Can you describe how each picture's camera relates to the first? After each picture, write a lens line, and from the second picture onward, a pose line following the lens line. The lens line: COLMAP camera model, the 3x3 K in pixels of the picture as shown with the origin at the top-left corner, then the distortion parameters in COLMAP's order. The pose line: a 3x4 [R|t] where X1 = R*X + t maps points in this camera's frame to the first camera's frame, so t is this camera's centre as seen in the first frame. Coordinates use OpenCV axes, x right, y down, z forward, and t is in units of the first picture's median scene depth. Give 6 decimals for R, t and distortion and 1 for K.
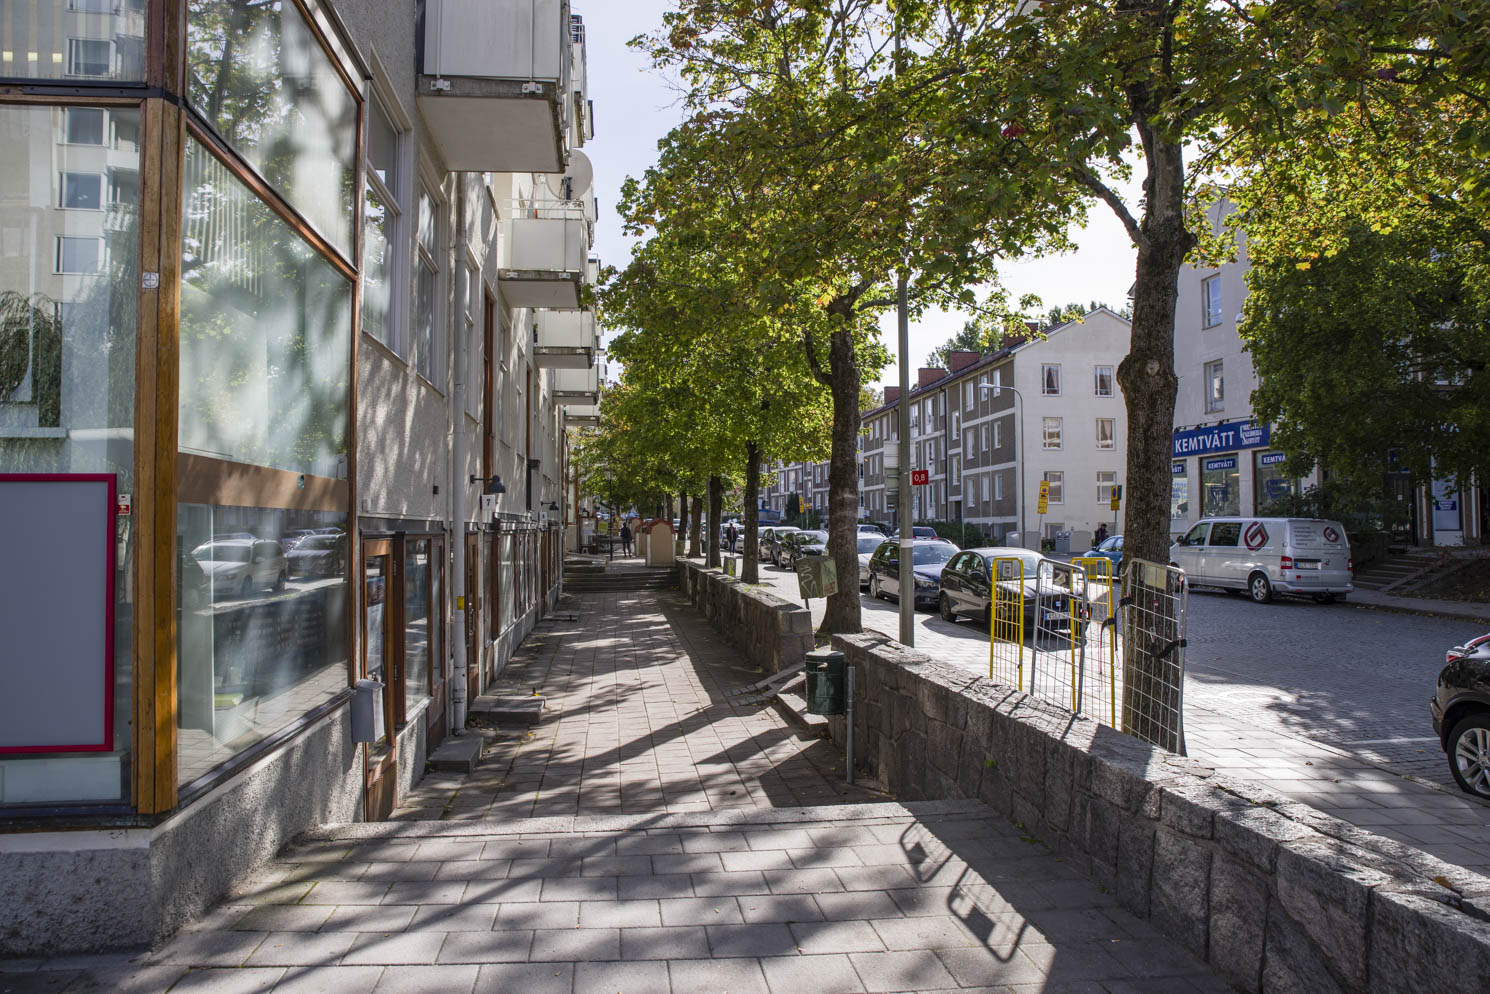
lens RADIAL K [[1039.6, 0, 745.1], [0, 1039.6, 500.3], [0, 0, 1]] dist [-0.052372, -0.000285]
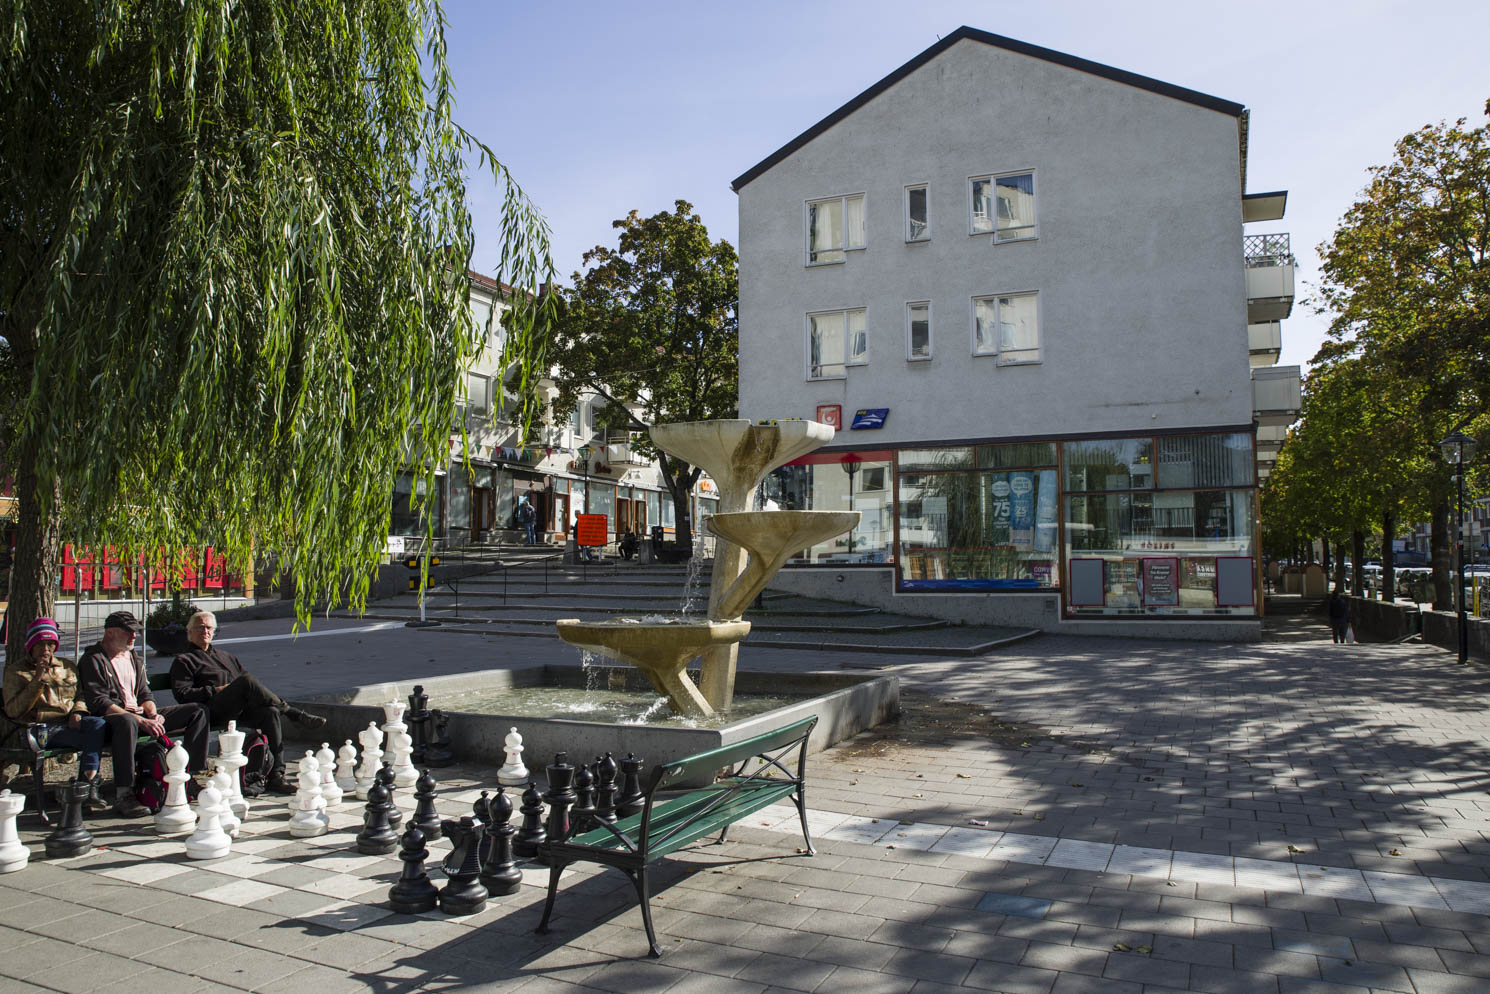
lens RADIAL K [[1039.6, 0, 752.5], [0, 1039.6, 499.0], [0, 0, 1]] dist [-0.052372, -0.000285]
pose [[0.849563, -0.026311, -0.526830, 0.002292], [0.005381, 0.999136, -0.041221, -0.011314], [0.527460, 0.032185, 0.848970, -0.472777]]
